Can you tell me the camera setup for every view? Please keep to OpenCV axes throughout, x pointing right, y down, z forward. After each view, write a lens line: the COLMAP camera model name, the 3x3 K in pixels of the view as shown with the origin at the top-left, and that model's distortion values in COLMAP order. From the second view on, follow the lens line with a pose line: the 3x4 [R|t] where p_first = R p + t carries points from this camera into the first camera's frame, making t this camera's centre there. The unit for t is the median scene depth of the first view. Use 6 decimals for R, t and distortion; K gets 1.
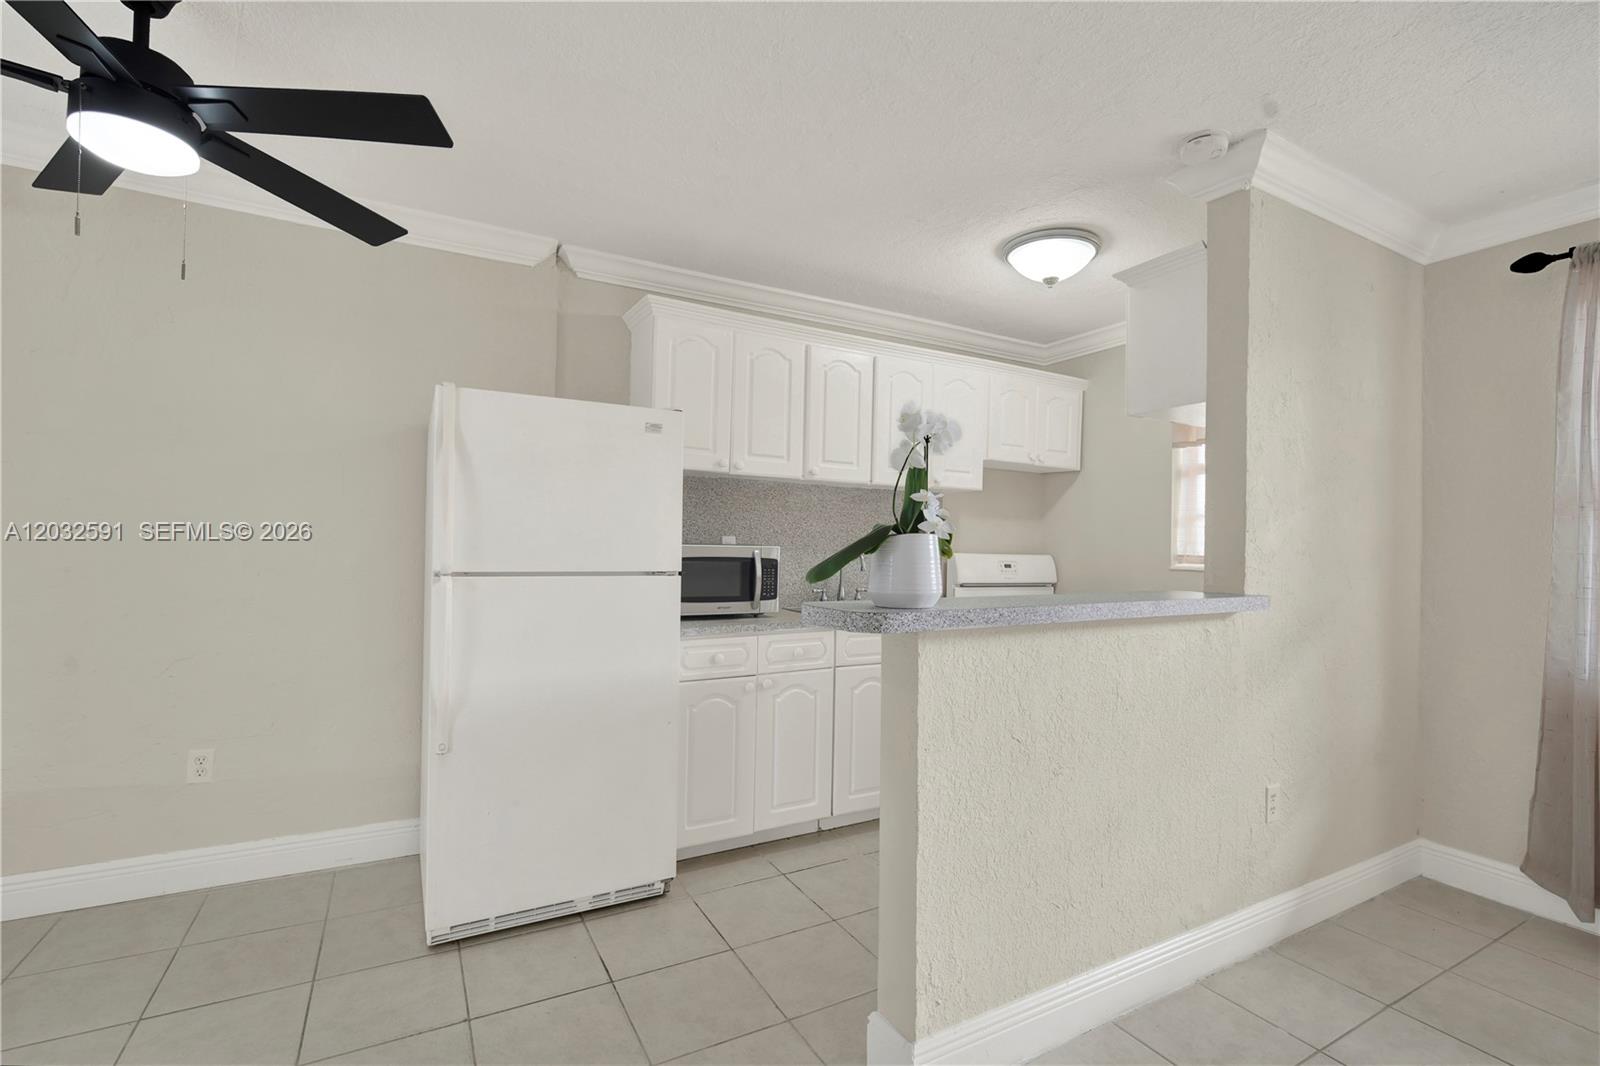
lens RADIAL K [[722.1, 0, 791.5], [0, 722.1, 545.5], [0, 0, 1]] dist [-0.010408, 0.001780]
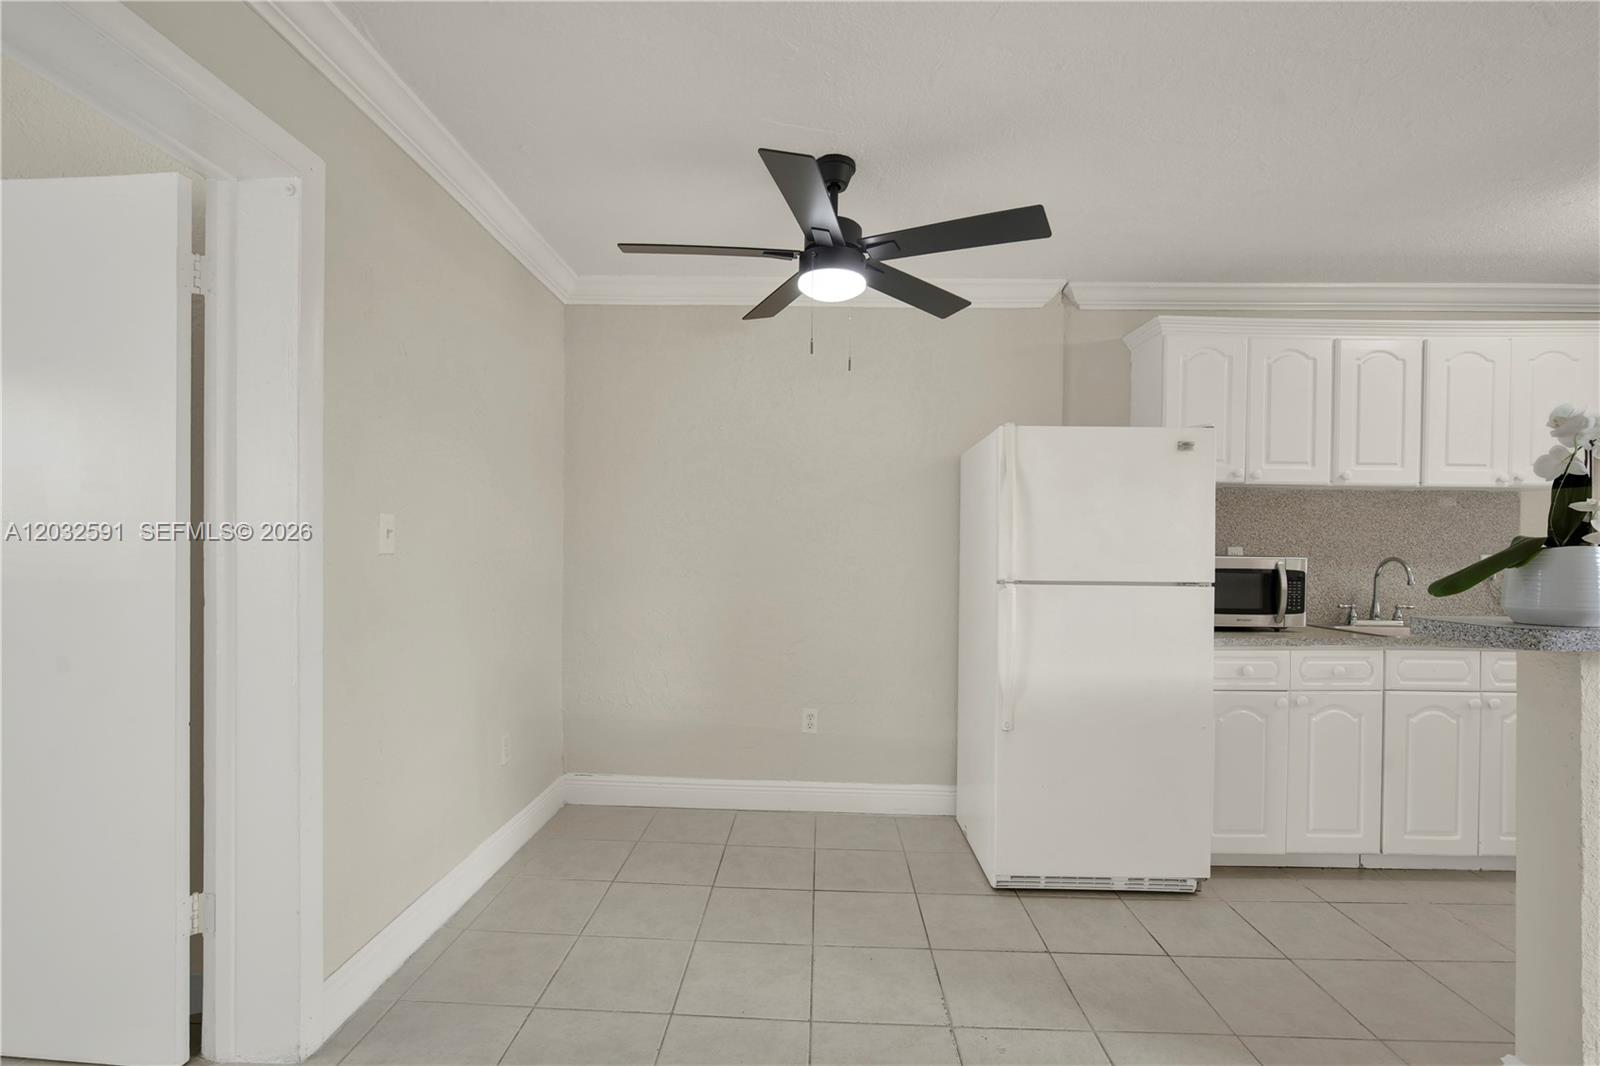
lens RADIAL K [[722.1, 0, 803.4], [0, 722.1, 553.4], [0, 0, 1]] dist [-0.010408, 0.001780]
pose [[0.865536, -0.004591, -0.500826, -0.133807], [0.003723, 0.999989, -0.002734, -0.004908], [0.500833, 0.000501, 0.865544, -0.168763]]
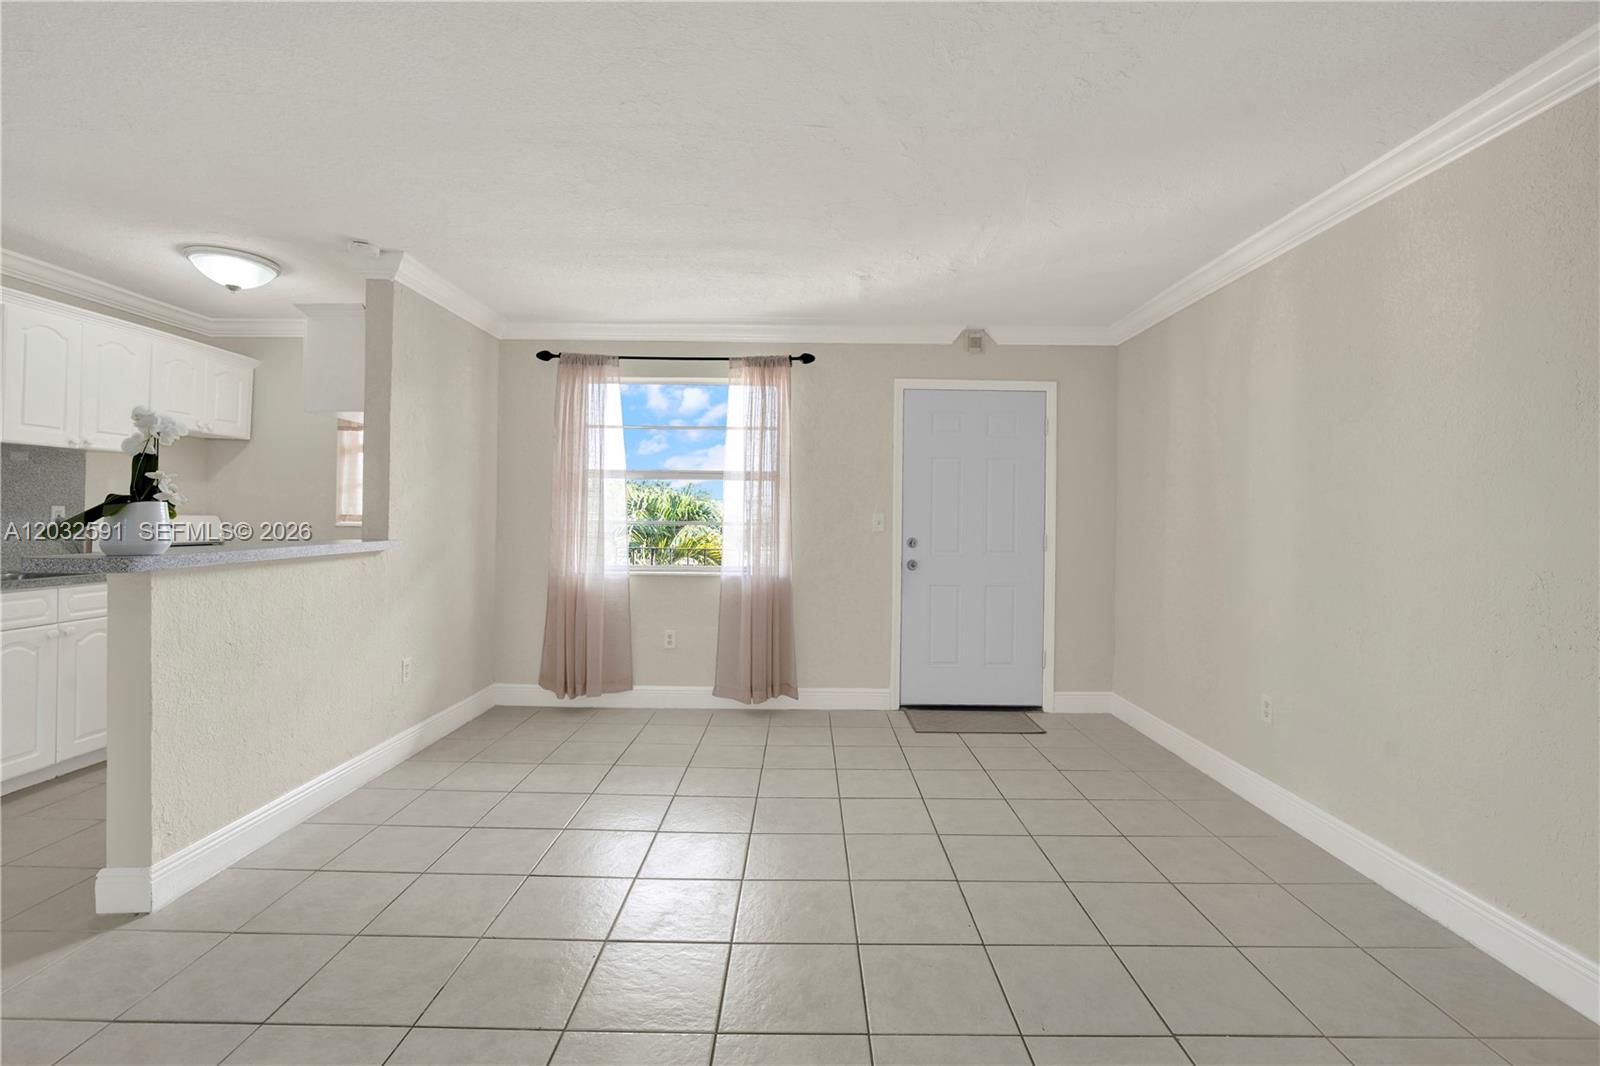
lens RADIAL K [[722.1, 0, 814.2], [0, 722.1, 509.0], [0, 0, 1]] dist [-0.010408, 0.001780]
pose [[0.472996, -0.001514, 0.881063, -0.260495], [-0.004296, 0.999983, 0.004025, -0.007416], [-0.881054, -0.005688, 0.472981, -0.464980]]
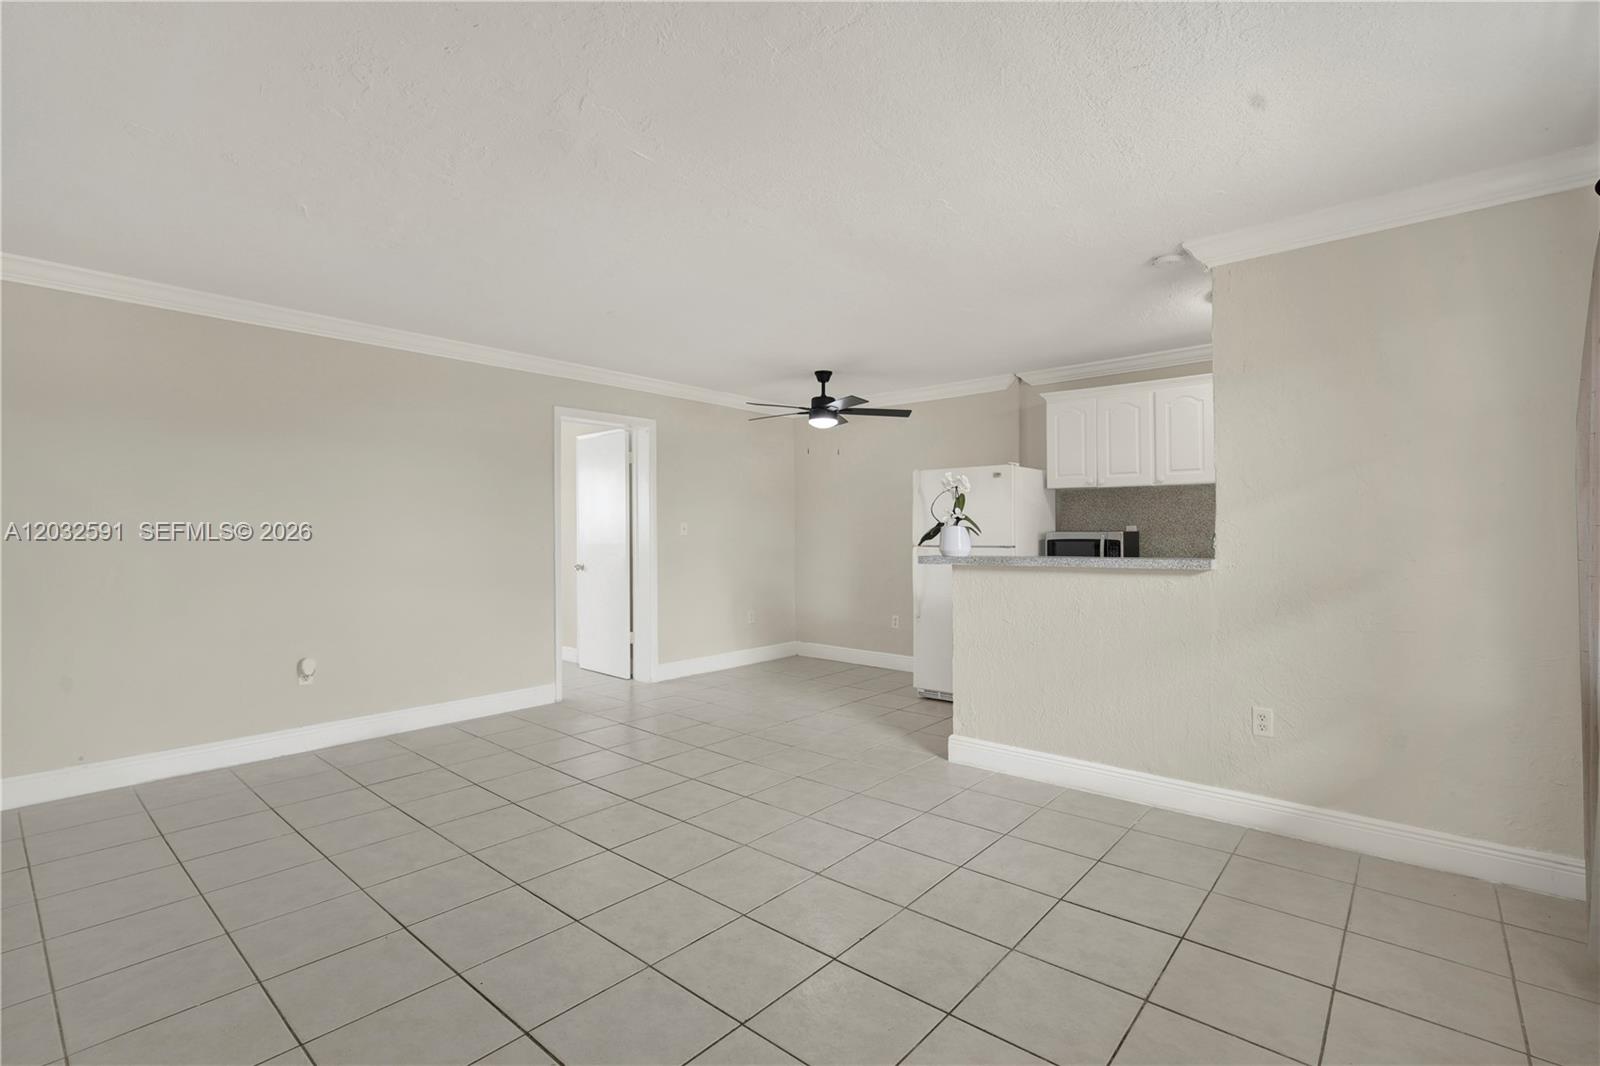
lens RADIAL K [[722.1, 0, 813.8], [0, 722.1, 529.1], [0, 0, 1]] dist [-0.010408, 0.001780]
pose [[0.384132, -0.024622, -0.922950, 1.327559], [0.010566, 0.999696, -0.022272, 0.025053], [0.923218, -0.001197, 0.384275, -0.226508]]
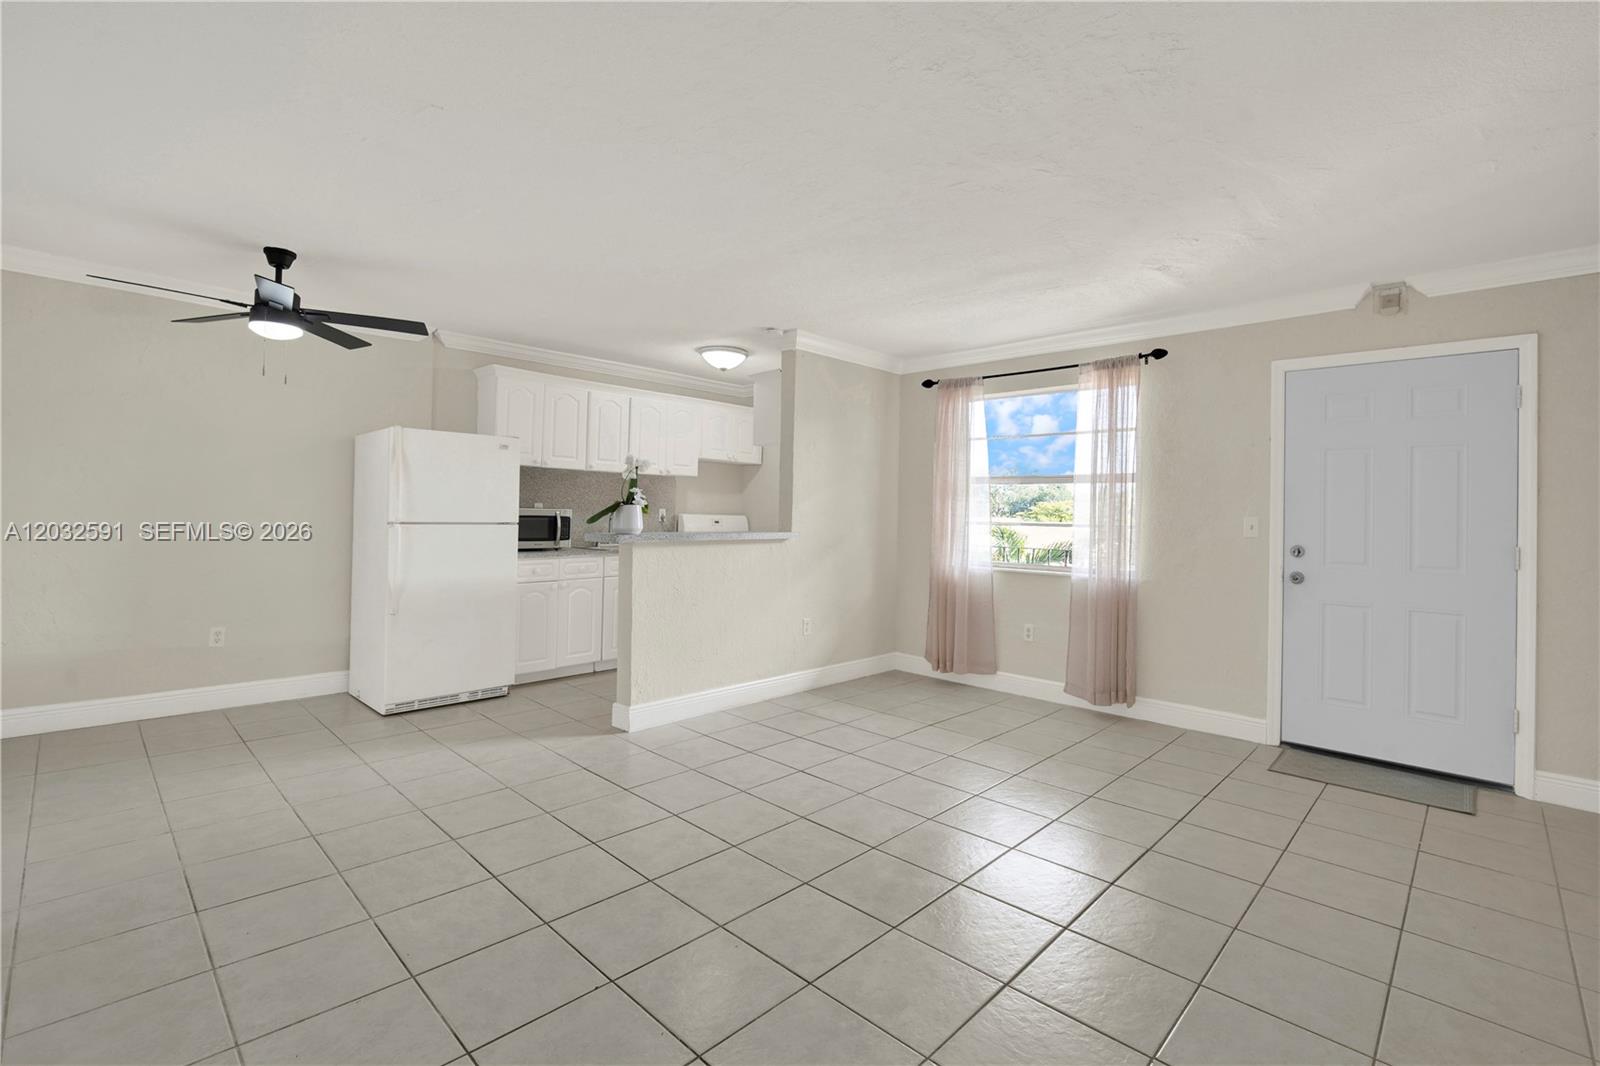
lens RADIAL K [[722.1, 0, 805.7], [0, 722.1, 503.6], [0, 0, 1]] dist [-0.010408, 0.001780]
pose [[0.951881, 0.006323, 0.306402, -0.013489], [-0.004153, 0.999961, -0.007732, -0.002658], [-0.306439, 0.006087, 0.951871, -0.948504]]
